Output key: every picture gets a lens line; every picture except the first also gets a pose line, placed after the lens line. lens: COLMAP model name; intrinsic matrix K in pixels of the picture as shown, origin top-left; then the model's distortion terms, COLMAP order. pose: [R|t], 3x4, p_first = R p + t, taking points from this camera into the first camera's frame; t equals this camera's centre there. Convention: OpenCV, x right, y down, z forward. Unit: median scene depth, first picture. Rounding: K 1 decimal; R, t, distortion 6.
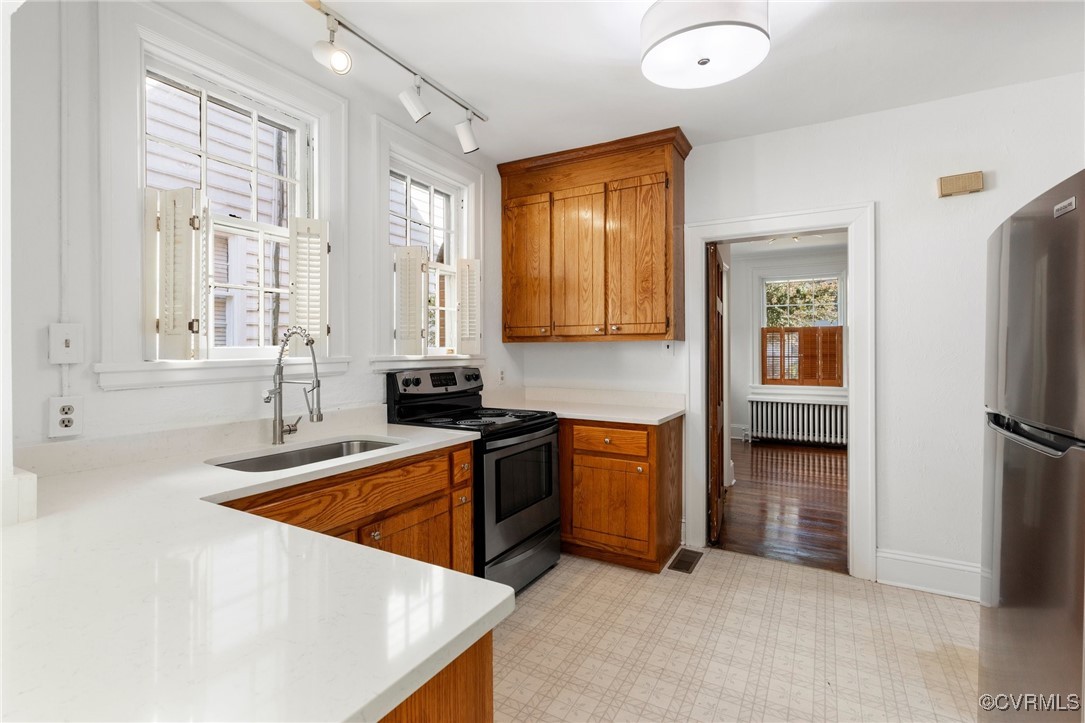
lens RADIAL K [[506.2, 0, 537.2], [0, 506.2, 348.0], [0, 0, 1]] dist [-0.001877, -0.000816]
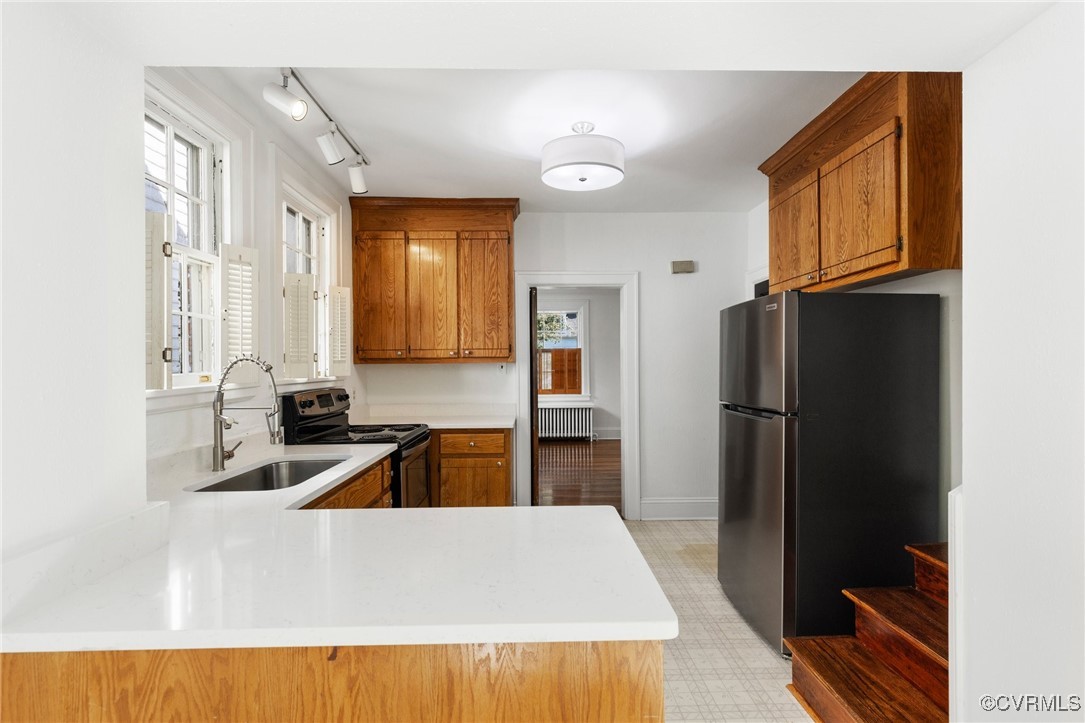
lens RADIAL K [[489.5, 0, 540.5], [0, 489.5, 363.2], [0, 0, 1]] dist [0.010826, -0.003679]
pose [[0.860106, -0.004673, 0.510093, -0.306875], [0.004598, 0.999988, 0.001407, -0.014289], [-0.510094, 0.001135, 0.860118, -0.107995]]
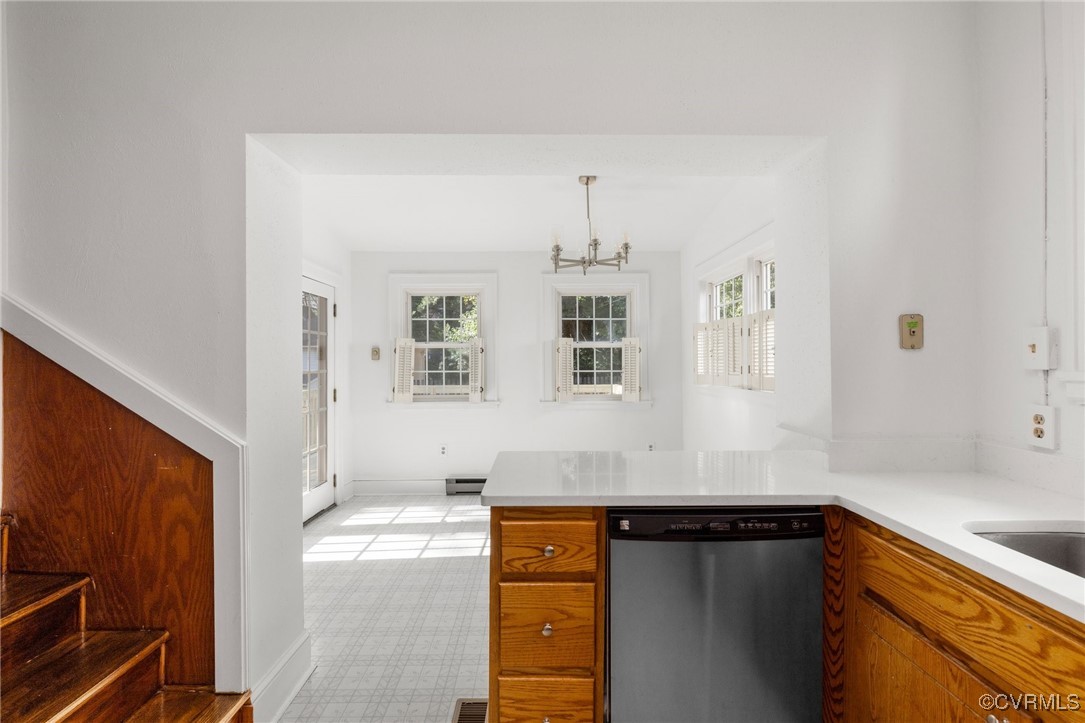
lens RADIAL K [[506.2, 0, 533.8], [0, 506.2, 359.1], [0, 0, 1]] dist [-0.001877, -0.000816]
pose [[-0.869509, 0.008640, -0.493841, 0.172968], [0.009279, 0.999956, 0.001156, -0.000120], [0.493829, -0.003577, -0.869552, 0.657495]]
